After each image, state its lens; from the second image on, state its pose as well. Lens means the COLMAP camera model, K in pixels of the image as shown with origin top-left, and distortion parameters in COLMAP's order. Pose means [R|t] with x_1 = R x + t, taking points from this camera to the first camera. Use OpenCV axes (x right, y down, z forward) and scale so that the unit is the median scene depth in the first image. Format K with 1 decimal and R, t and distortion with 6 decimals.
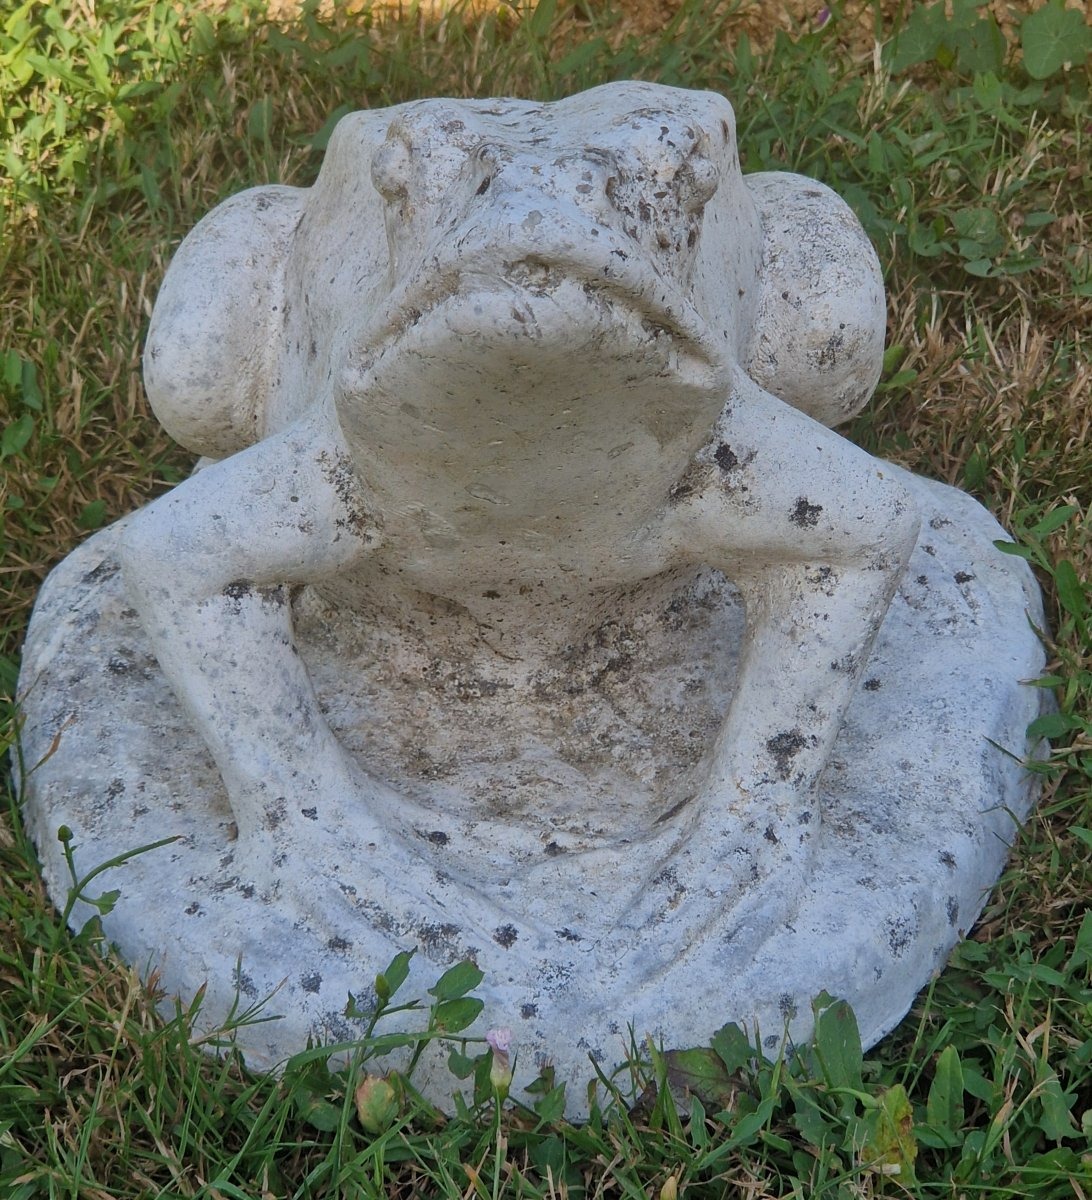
lens RADIAL K [[3632.6, 0, 545.3], [0, 3632.6, 605.5], [0, 0, 1]] dist [-0.758915, 0.000000]
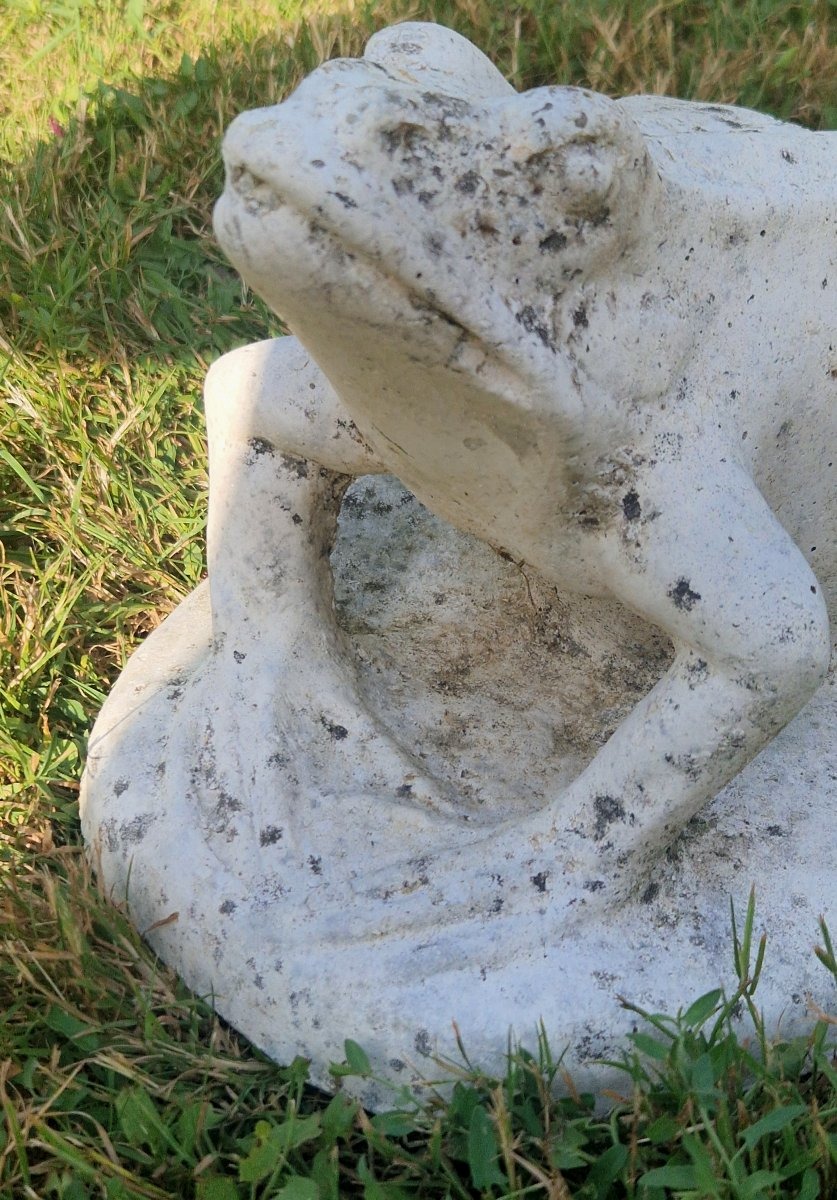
lens RADIAL K [[1896.6, 0, 484.3], [0, 1896.6, 611.5], [0, 0, 1]] dist [0.067525, 0.000000]
pose [[0.707429, 0.418083, -0.569868, 0.316585], [-0.379112, 0.904940, 0.193283, -0.096941], [0.596505, 0.079310, 0.798681, 0.578232]]
